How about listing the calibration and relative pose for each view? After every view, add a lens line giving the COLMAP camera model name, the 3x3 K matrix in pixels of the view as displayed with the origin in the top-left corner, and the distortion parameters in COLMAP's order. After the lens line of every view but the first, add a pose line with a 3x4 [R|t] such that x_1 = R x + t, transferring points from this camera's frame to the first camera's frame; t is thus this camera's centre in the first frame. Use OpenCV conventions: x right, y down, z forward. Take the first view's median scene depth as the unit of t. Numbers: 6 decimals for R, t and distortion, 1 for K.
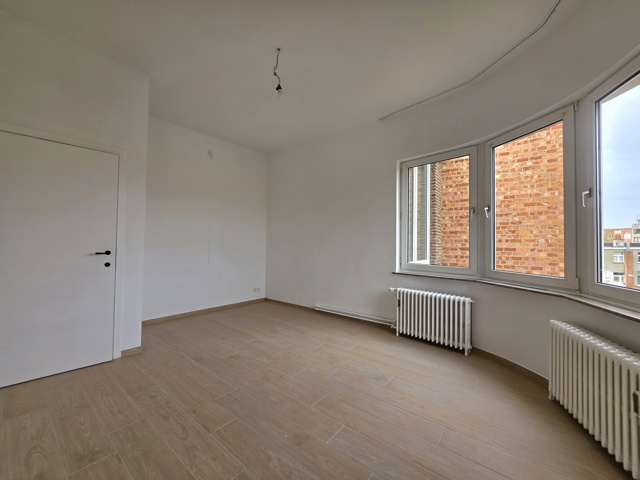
lens RADIAL K [[260.4, 0, 319.1], [0, 260.4, 237.3], [0, 0, 1]] dist [-0.001634, -0.000107]
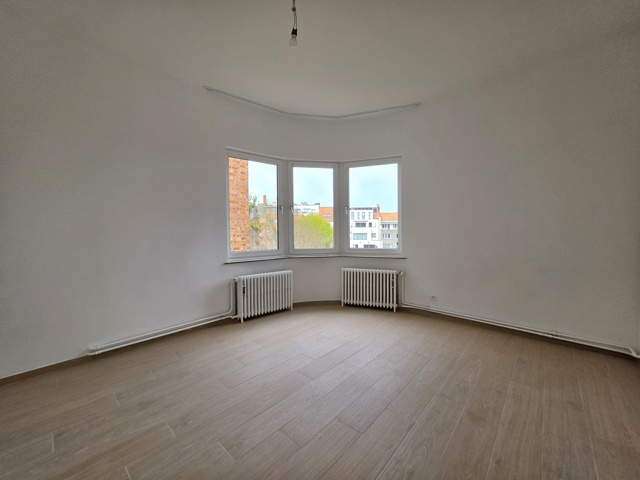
lens RADIAL K [[260.4, 0, 319.1], [0, 260.4, 237.3], [0, 0, 1]] dist [-0.001634, -0.000107]
pose [[0.045910, -0.038515, 0.998203, -0.687009], [-0.013587, 0.999140, 0.039176, -0.001493], [-0.998853, -0.015361, 0.045348, 0.646738]]
